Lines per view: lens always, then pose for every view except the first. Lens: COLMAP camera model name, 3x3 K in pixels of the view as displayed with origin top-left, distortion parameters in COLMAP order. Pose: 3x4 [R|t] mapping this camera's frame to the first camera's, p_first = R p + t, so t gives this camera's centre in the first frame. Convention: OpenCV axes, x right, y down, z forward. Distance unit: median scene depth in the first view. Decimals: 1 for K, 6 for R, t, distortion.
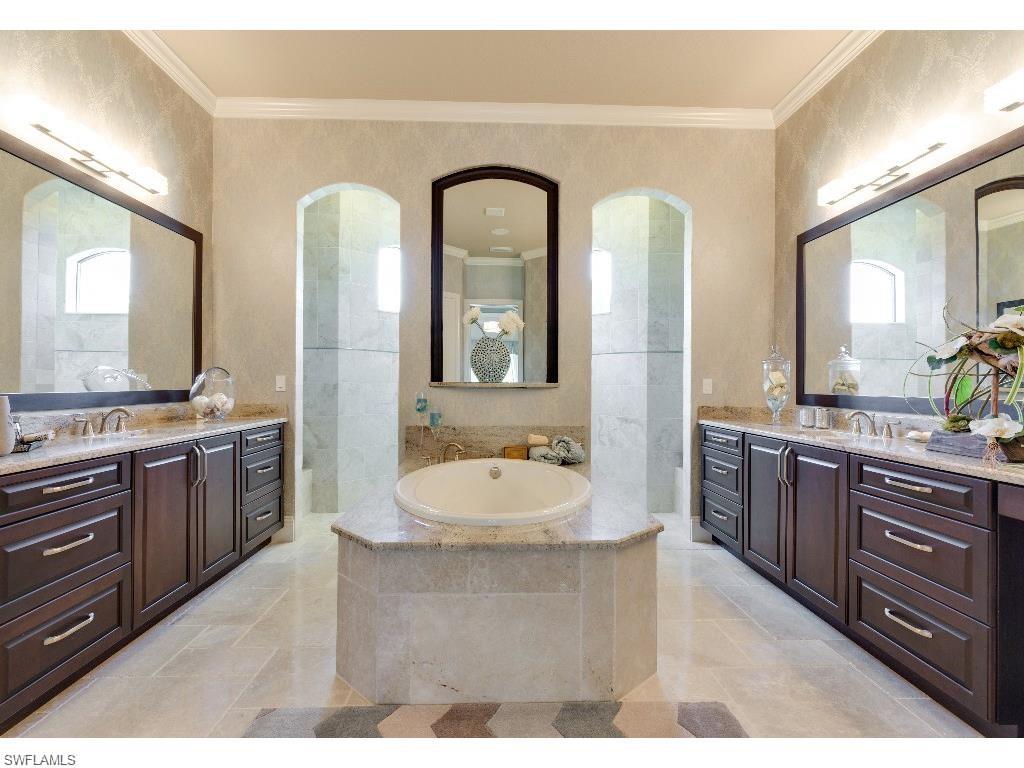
lens RADIAL K [[488.2, 0, 537.4], [0, 488.2, 384.3], [0, 0, 1]] dist [0.001557, -0.001279]
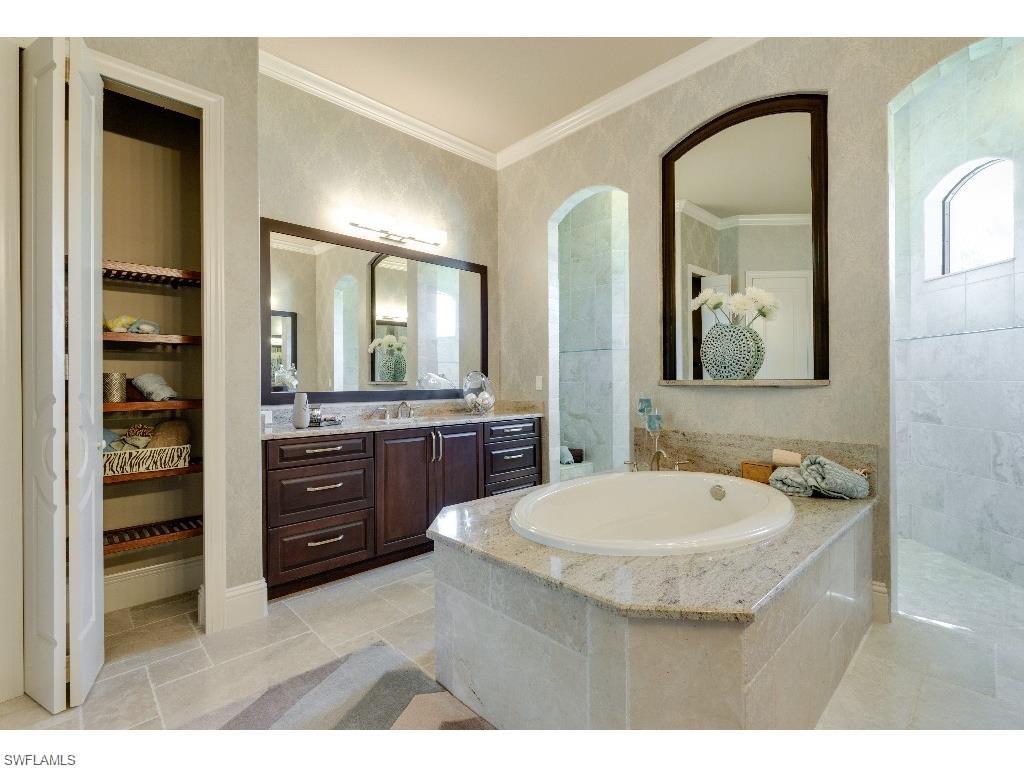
lens RADIAL K [[488.2, 0, 508.8], [0, 488.2, 382.4], [0, 0, 1]] dist [0.001557, -0.001279]
pose [[0.637669, -0.009284, -0.770254, 0.311087], [0.008394, 0.999952, -0.005103, 0.001405], [0.770264, -0.003211, 0.637717, 0.220430]]
